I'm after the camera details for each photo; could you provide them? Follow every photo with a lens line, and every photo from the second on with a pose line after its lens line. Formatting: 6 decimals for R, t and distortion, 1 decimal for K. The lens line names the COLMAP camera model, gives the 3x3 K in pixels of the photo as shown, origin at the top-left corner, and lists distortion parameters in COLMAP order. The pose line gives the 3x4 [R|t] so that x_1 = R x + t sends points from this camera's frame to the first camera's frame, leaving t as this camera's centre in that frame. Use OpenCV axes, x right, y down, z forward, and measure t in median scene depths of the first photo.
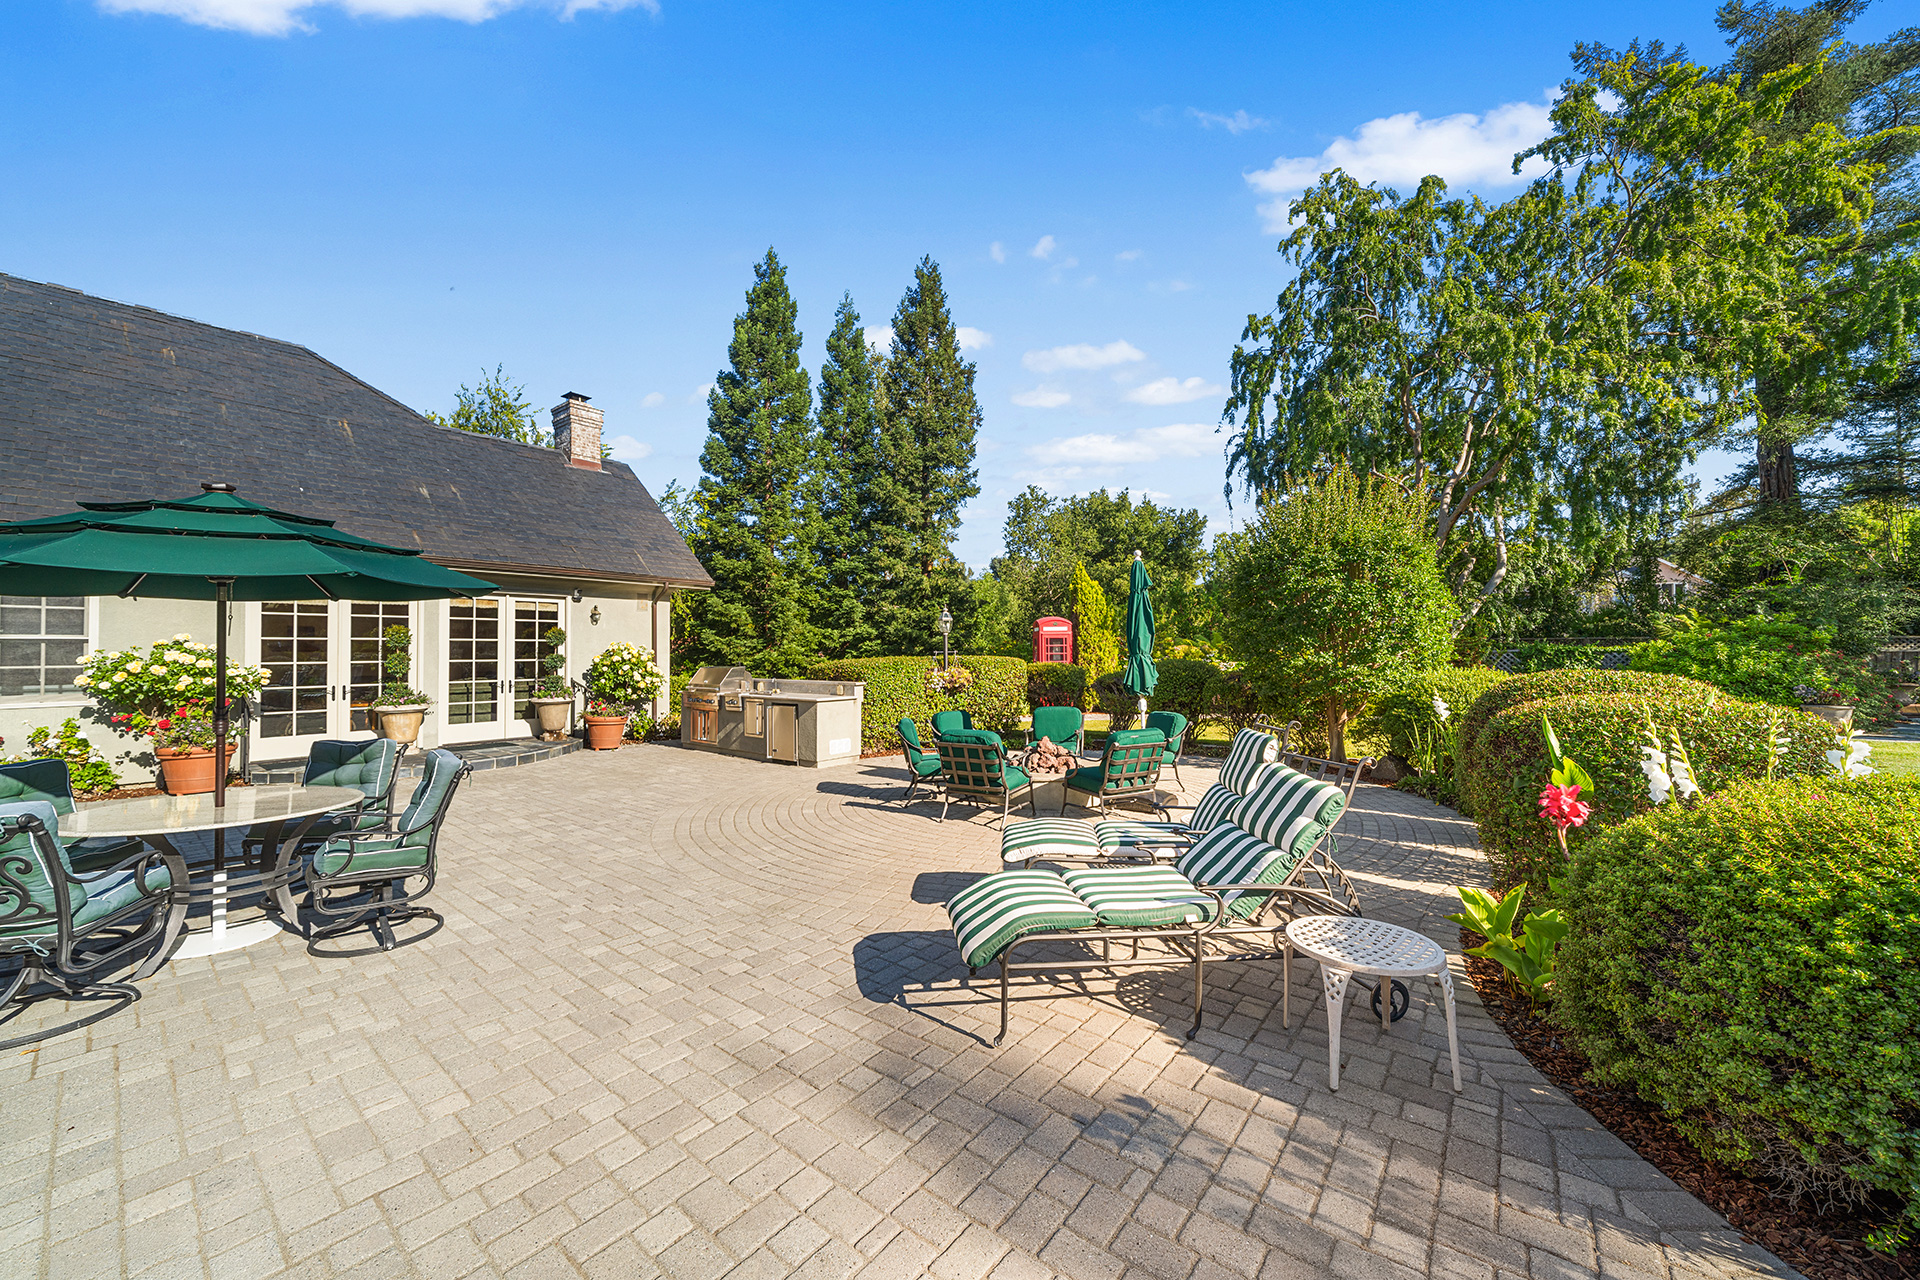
lens RADIAL K [[672.3, 0, 979.4], [0, 672.3, 634.8], [0, 0, 1]] dist [-0.003252, 0.000052]
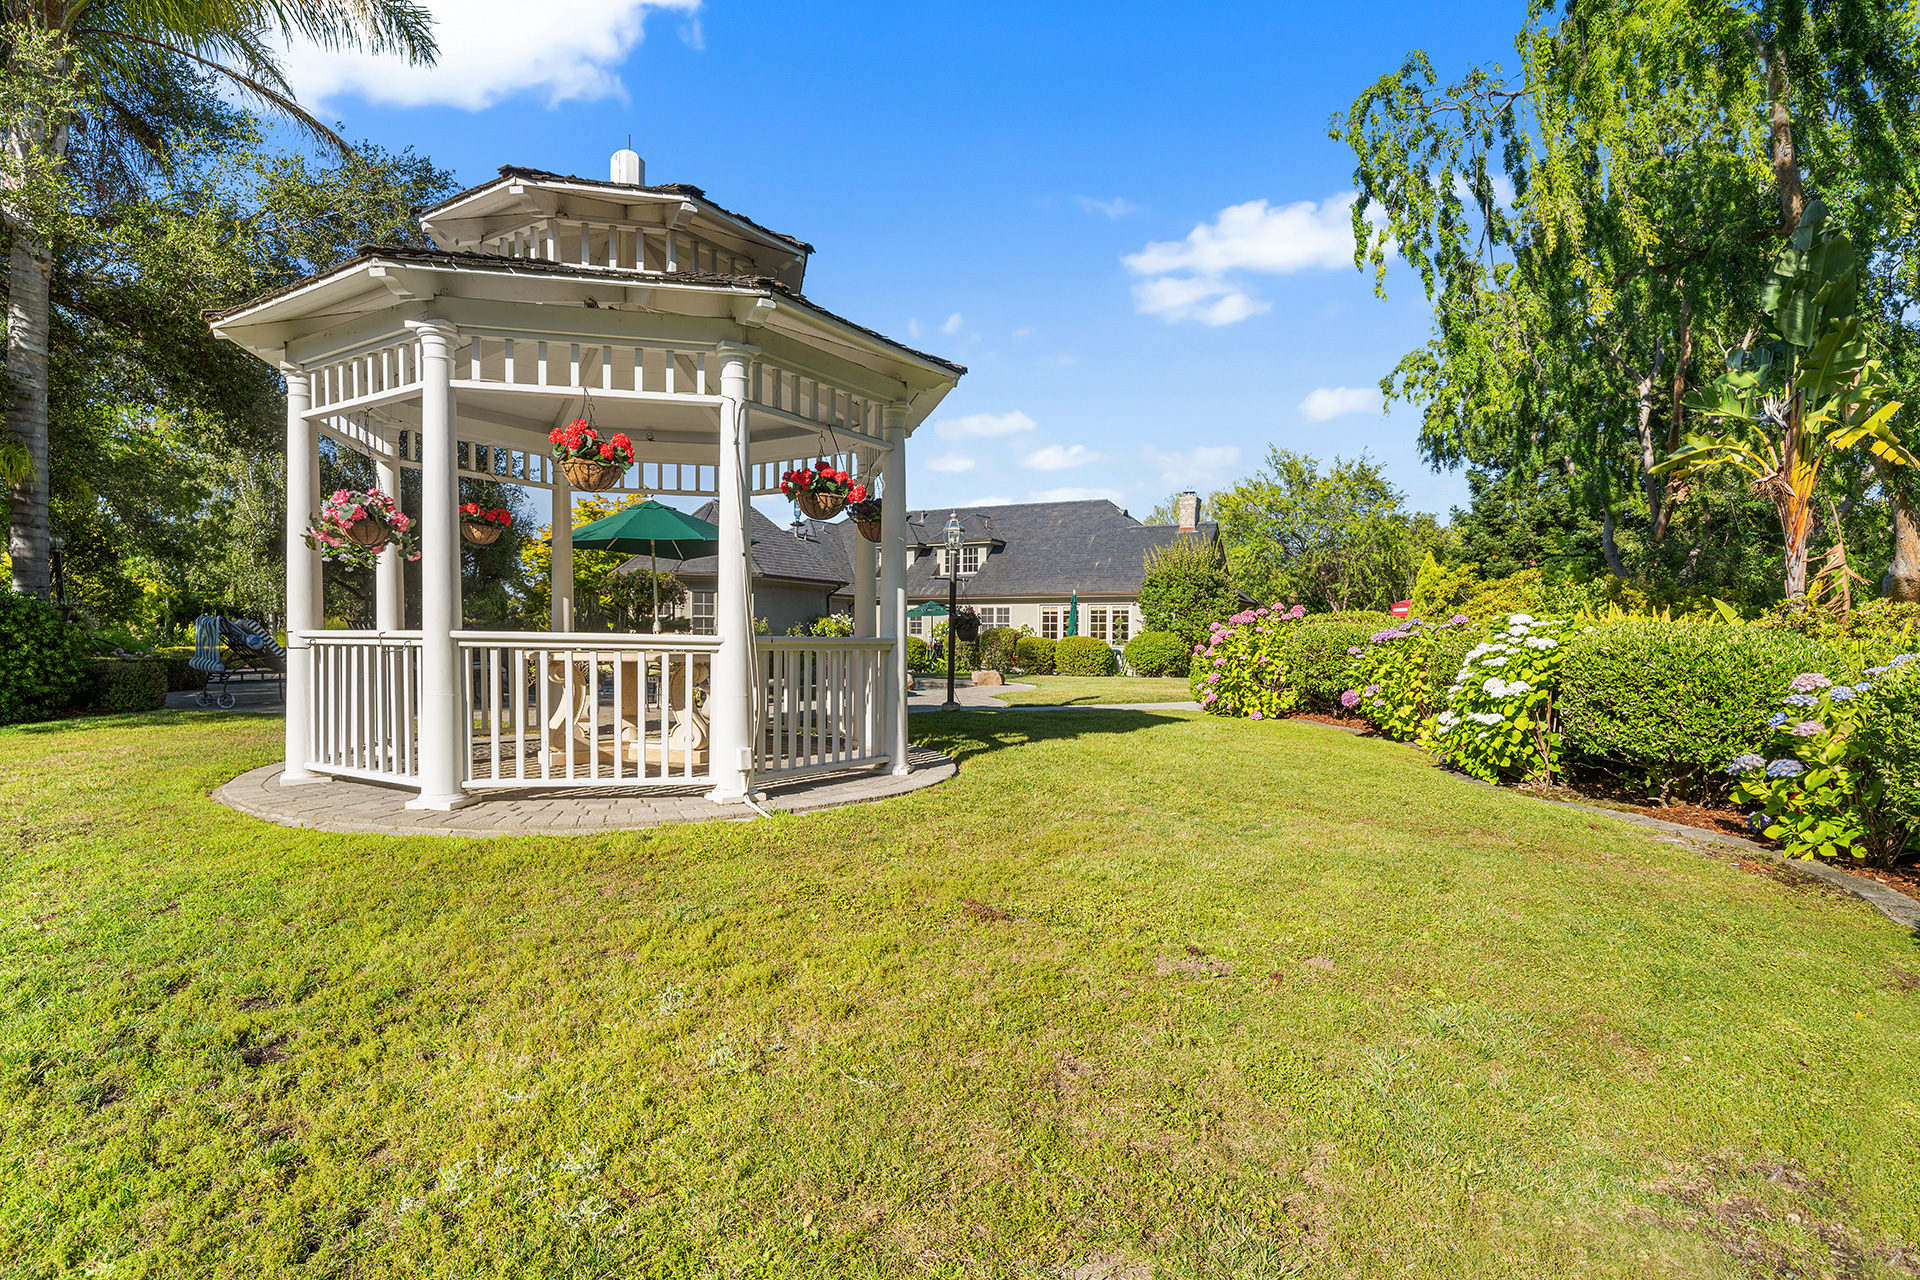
lens RADIAL K [[1009.1, 0, 942.8], [0, 1009.1, 649.8], [0, 0, 1]] dist [0.002970, 0.000188]
pose [[0.165199, 0.015548, -0.986138, 1.863833], [0.011251, 0.999781, 0.017648, 0.021862], [0.986196, -0.014010, 0.164988, -0.125708]]
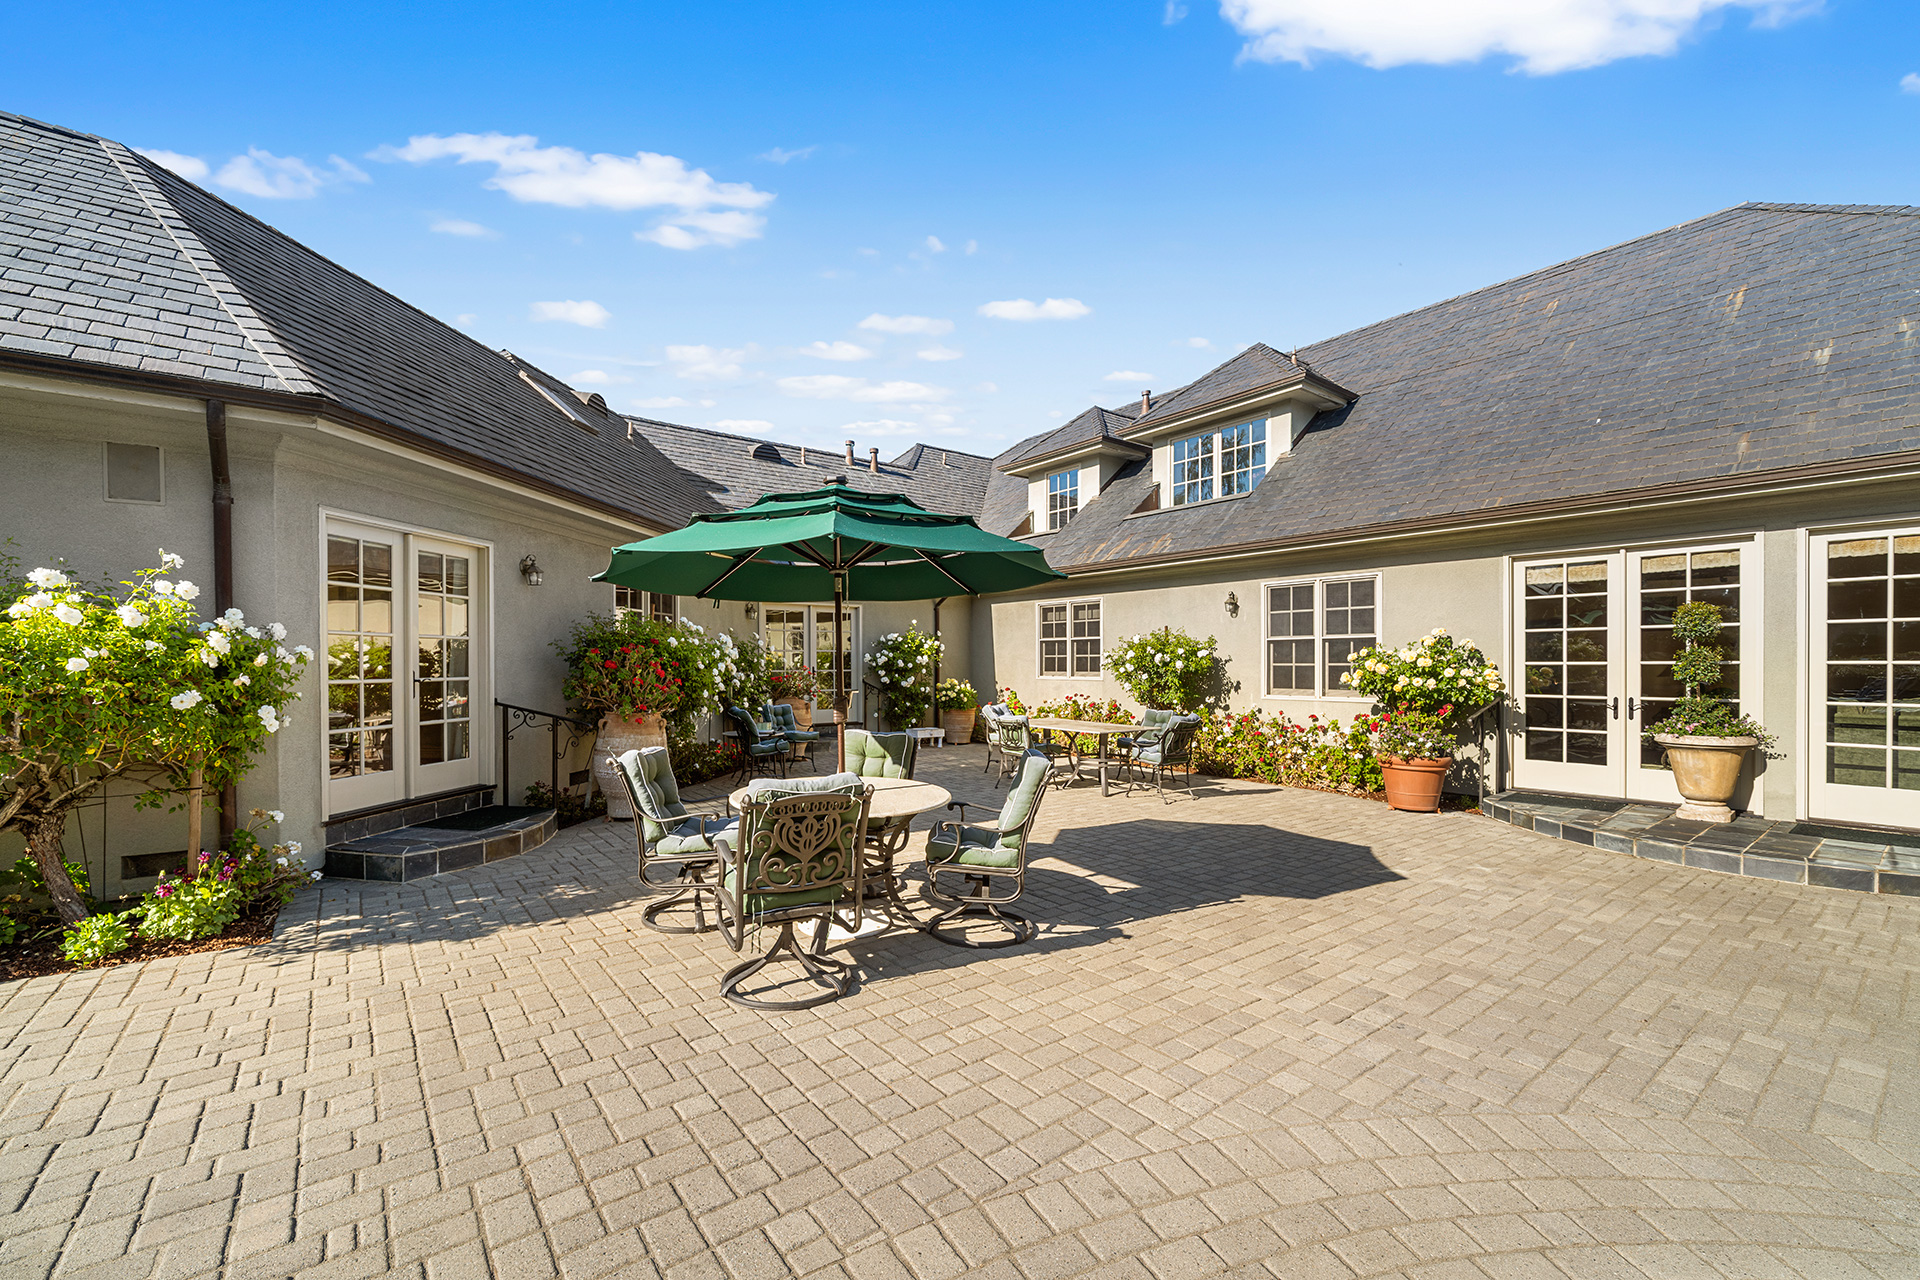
lens RADIAL K [[812.7, 0, 929.2], [0, 812.7, 665.4], [0, 0, 1]] dist [-0.001185, 0.000620]
pose [[-0.256039, 0.009289, -0.966622, 0.005954], [0.025834, 0.999662, 0.002763, 0.013296], [0.966321, -0.024264, -0.256193, 0.305496]]
